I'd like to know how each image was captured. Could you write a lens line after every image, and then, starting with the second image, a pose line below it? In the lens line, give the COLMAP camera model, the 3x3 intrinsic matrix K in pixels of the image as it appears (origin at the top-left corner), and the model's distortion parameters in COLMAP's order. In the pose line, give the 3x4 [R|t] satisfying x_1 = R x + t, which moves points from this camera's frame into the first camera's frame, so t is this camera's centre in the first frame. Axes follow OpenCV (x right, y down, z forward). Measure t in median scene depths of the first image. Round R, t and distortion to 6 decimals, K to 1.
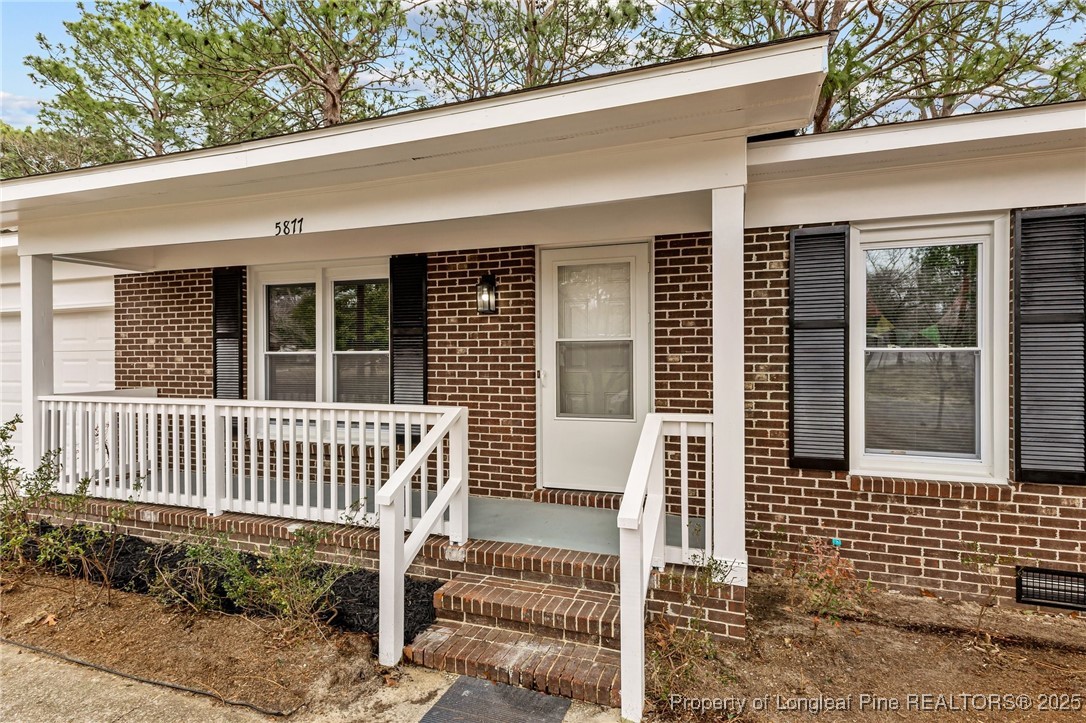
lens RADIAL K [[555.8, 0, 539.8], [0, 555.8, 358.2], [0, 0, 1]] dist [0.014131, 0.000473]
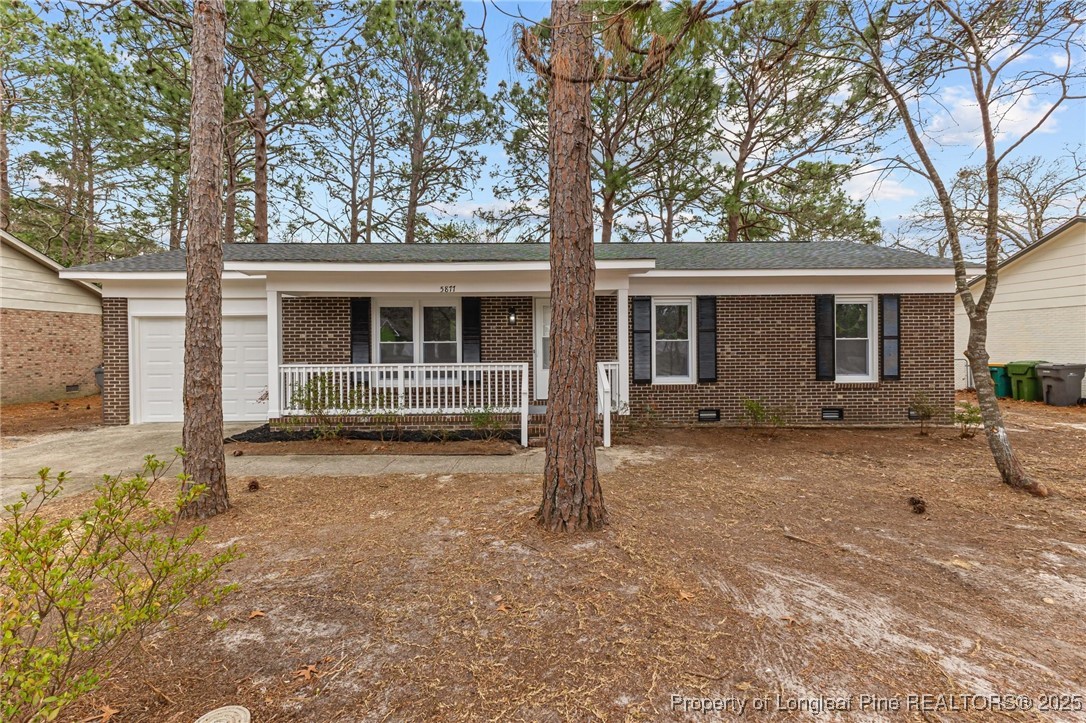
lens RADIAL K [[472.2, 0, 543.7], [0, 472.2, 352.6], [0, 0, 1]] dist [0.007803, -0.000963]
pose [[0.933449, -0.008575, 0.358609, -0.643253], [0.006456, 0.999954, 0.007106, 0.019658], [-0.358653, -0.004318, 0.933461, -0.820641]]
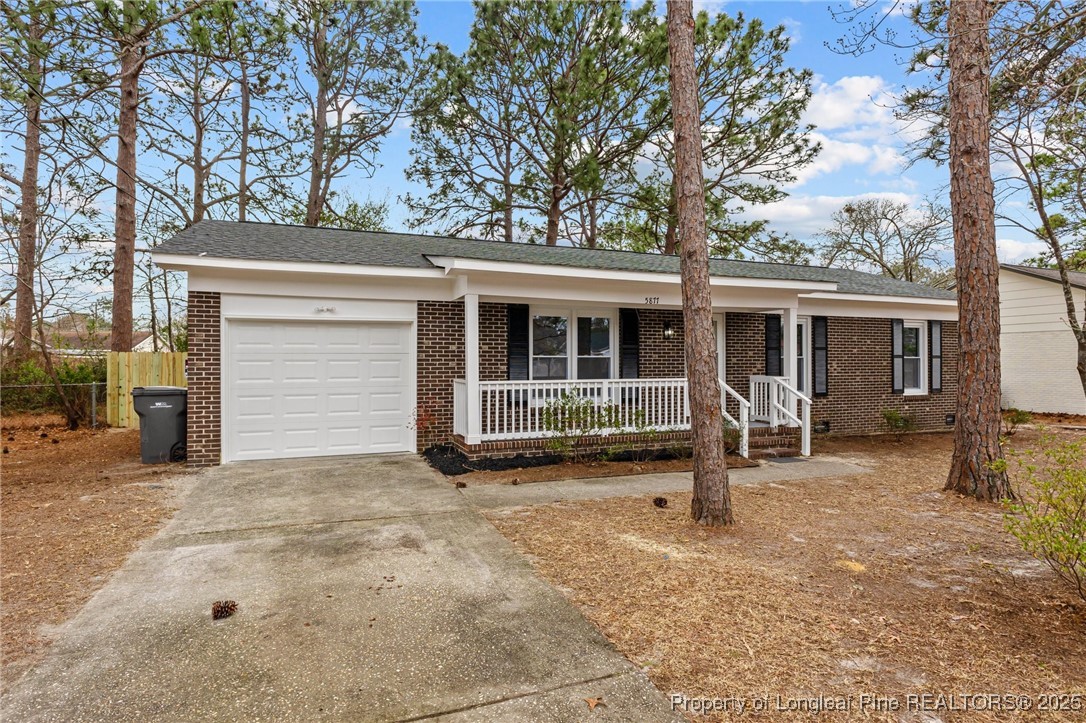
lens RADIAL K [[583.9, 0, 540.4], [0, 583.9, 361.9], [0, 0, 1]] dist [-0.012939, -0.000624]
pose [[0.754352, 0.003548, 0.656461, -1.906800], [0.002522, 0.999962, -0.008304, 0.025531], [-0.656465, 0.007920, 0.754315, -0.390060]]
